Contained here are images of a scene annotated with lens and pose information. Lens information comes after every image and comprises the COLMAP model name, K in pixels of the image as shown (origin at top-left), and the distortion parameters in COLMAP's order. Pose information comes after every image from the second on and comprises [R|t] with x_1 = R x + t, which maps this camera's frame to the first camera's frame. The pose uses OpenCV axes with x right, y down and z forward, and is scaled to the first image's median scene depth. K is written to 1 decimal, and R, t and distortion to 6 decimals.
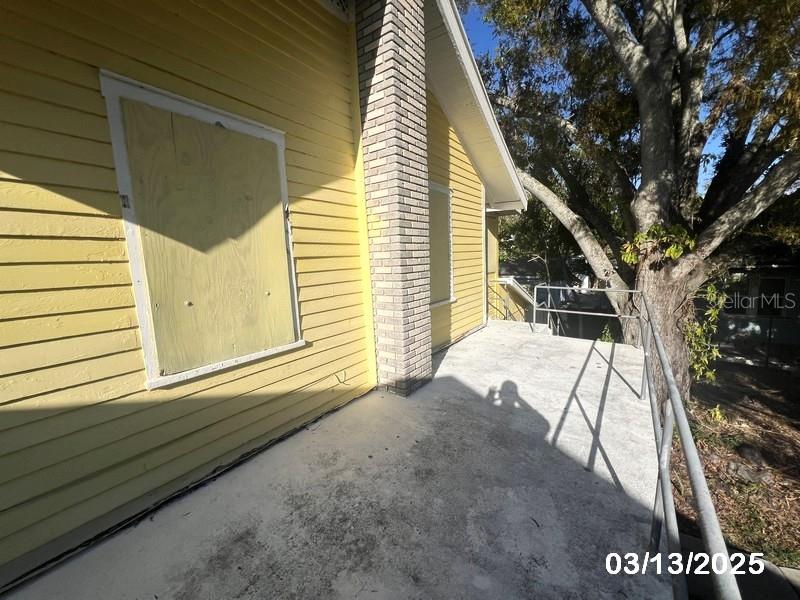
lens RADIAL K [[318.5, 0, 400.0], [0, 318.5, 300.0], [0, 0, 1]] dist [-0.001399, -0.000129]
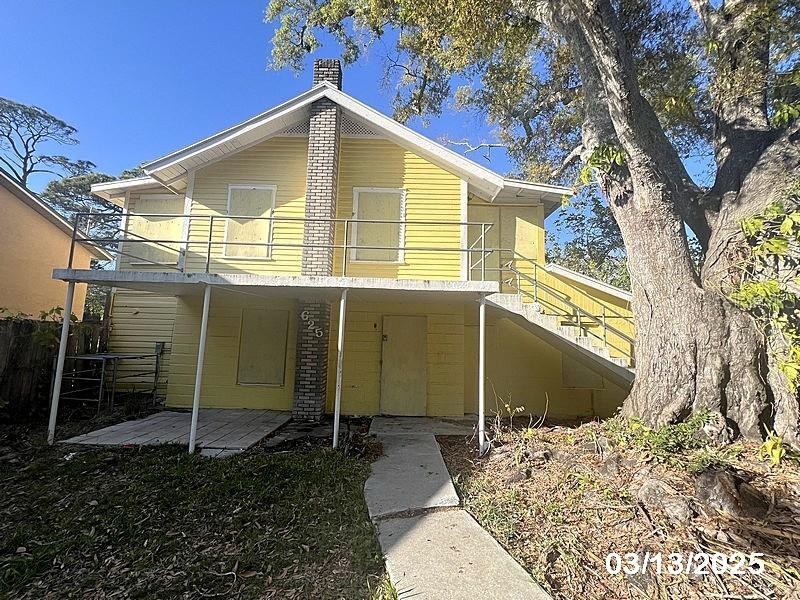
lens RADIAL K [[318.5, 0, 400.0], [0, 318.5, 300.0], [0, 0, 1]] dist [-0.001399, -0.000129]
pose [[0.575882, -0.029283, -0.817008, 2.610669], [-0.159232, 0.976202, -0.147226, 0.731026], [0.801876, 0.214879, 0.557514, 0.519878]]
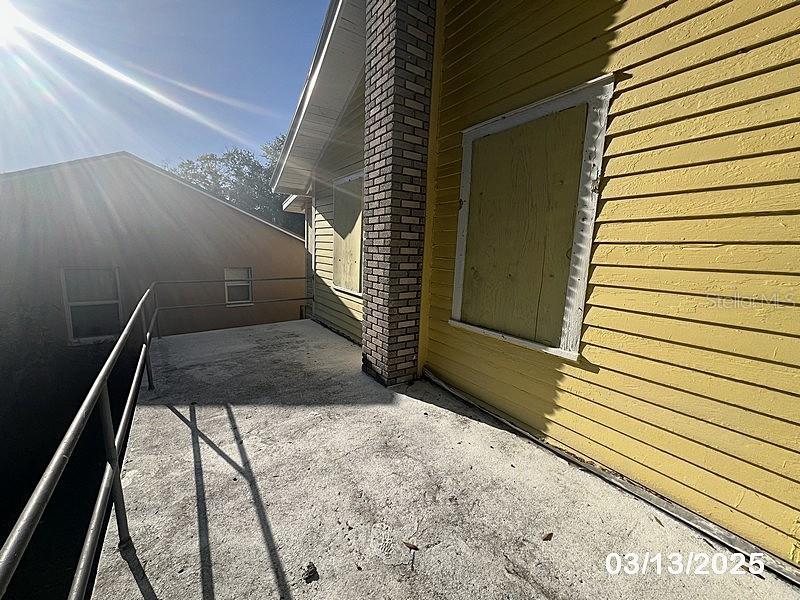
lens RADIAL K [[318.5, 0, 400.0], [0, 318.5, 300.0], [0, 0, 1]] dist [-0.001399, -0.000129]
pose [[-0.335609, 0.178220, -0.924989, 1.254571], [-0.143681, 0.960766, 0.237244, -0.282500], [0.930979, 0.212525, -0.296835, 1.818361]]
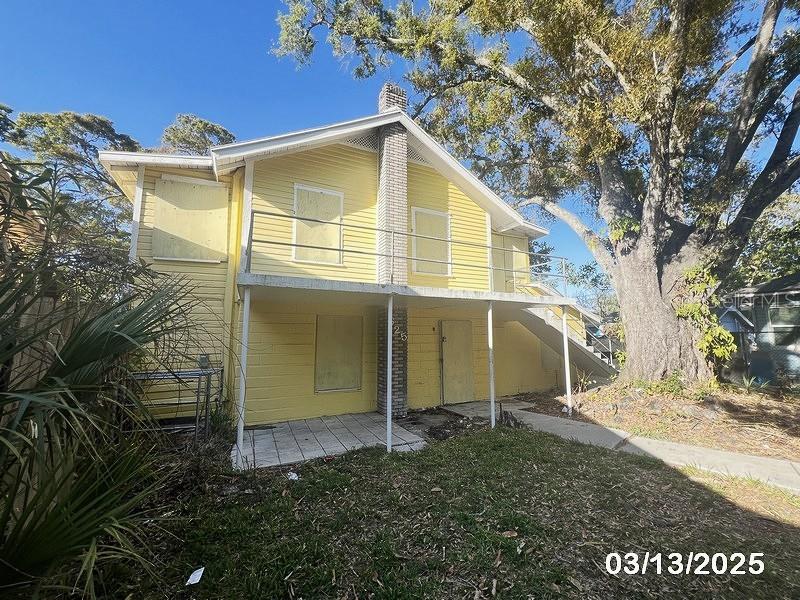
lens RADIAL K [[318.5, 0, 400.0], [0, 318.5, 300.0], [0, 0, 1]] dist [-0.001399, -0.000129]
pose [[0.876140, -0.016146, -0.481785, 1.485032], [-0.095772, 0.973685, -0.206795, 0.986967], [0.472446, 0.227323, 0.851539, -1.021192]]
